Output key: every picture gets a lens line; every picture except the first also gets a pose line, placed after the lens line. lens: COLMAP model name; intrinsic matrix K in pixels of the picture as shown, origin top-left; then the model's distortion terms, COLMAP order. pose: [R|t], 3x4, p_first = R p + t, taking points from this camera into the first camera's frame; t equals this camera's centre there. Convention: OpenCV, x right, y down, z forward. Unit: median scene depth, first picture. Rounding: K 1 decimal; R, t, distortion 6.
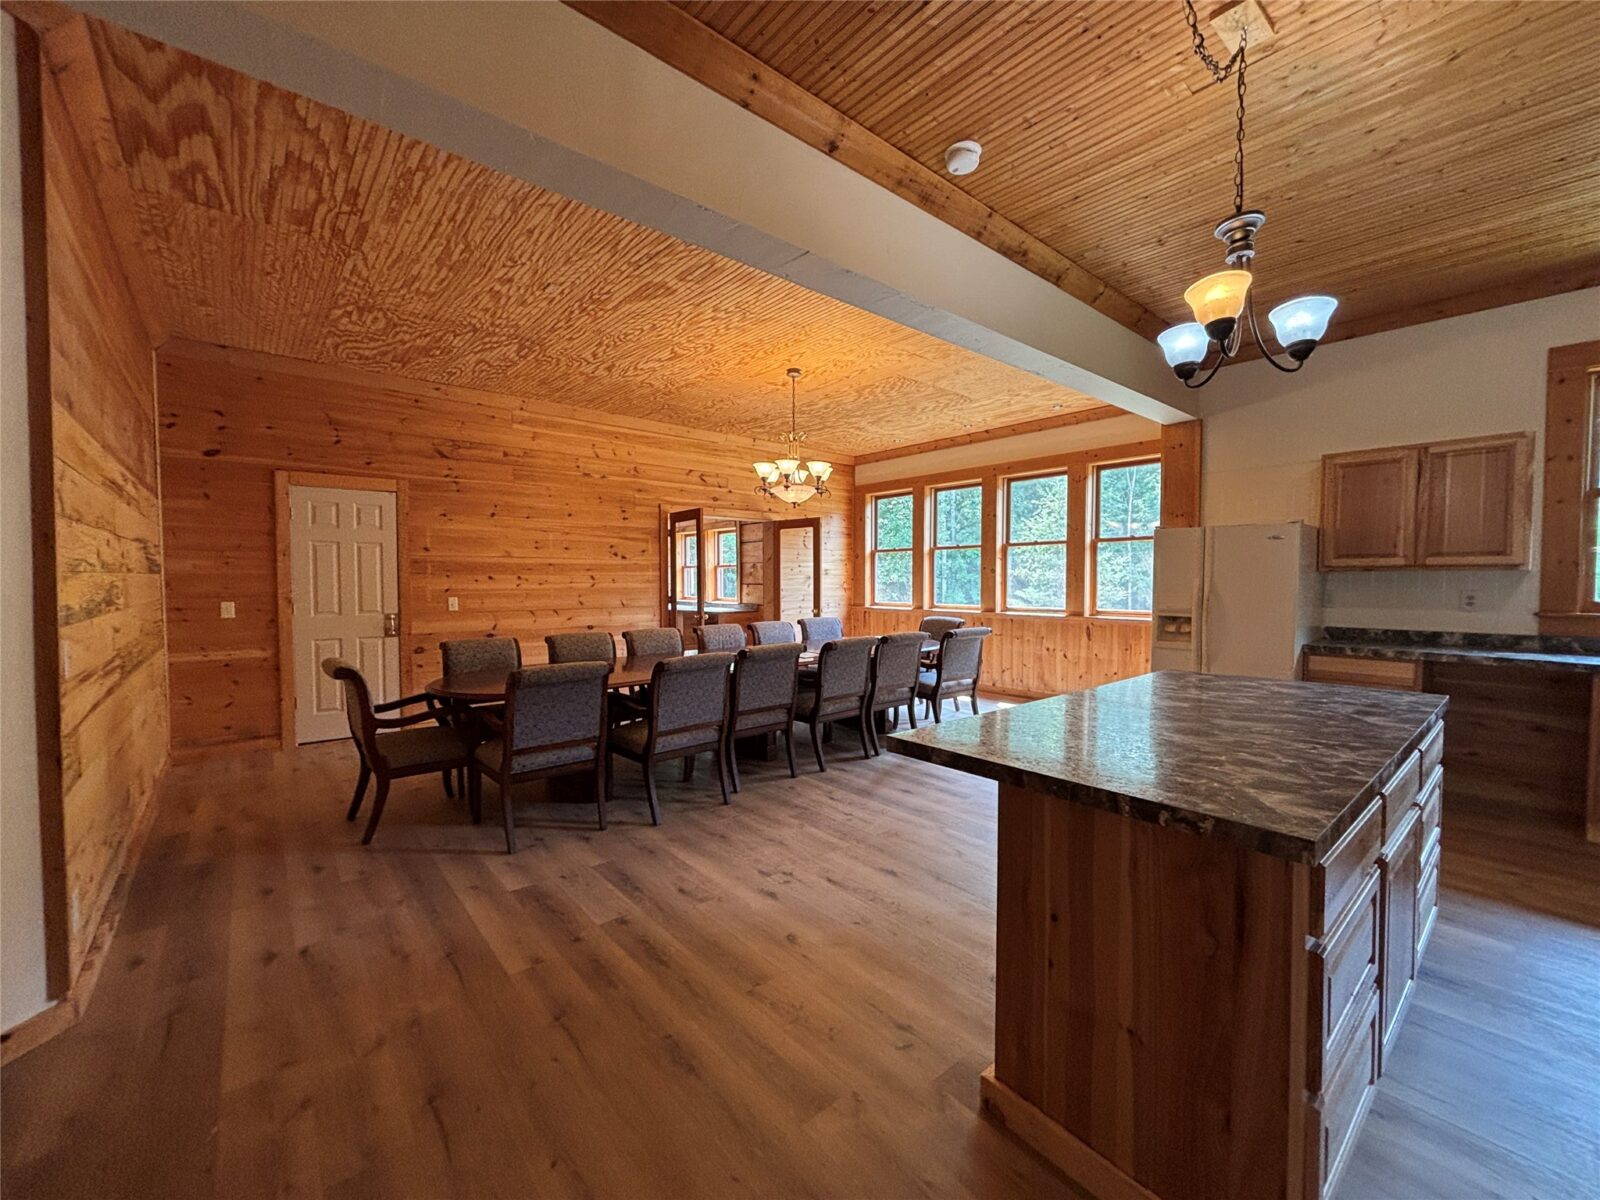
lens RADIAL K [[645.2, 0, 802.0], [0, 645.2, 597.0], [0, 0, 1]] dist [0.008784, -0.003373]
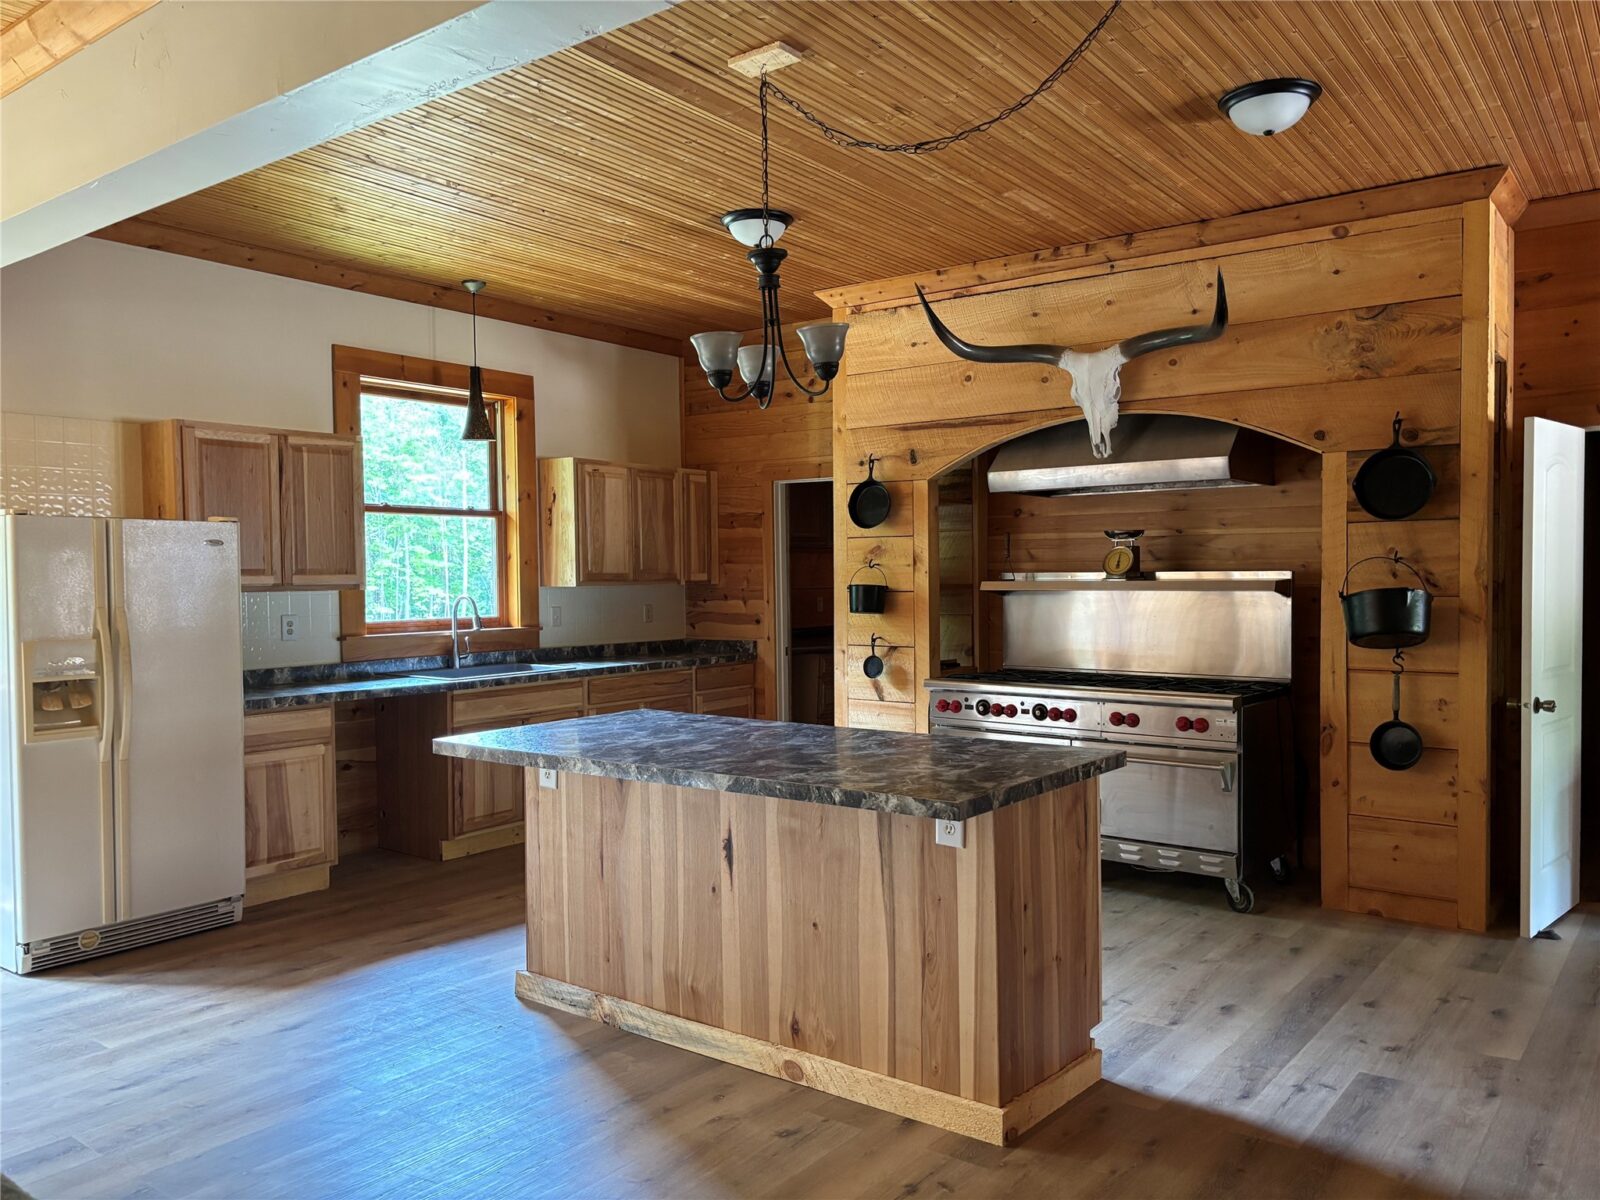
lens RADIAL K [[1205.1, 0, 805.6], [0, 1205.1, 604.2], [0, 0, 1]] dist [0.048820, -0.042819]
pose [[-0.216950, -0.022124, 0.975932, -0.417602], [0.047360, 0.998327, 0.033160, -0.030173], [-0.975033, 0.053414, -0.215540, 0.477799]]
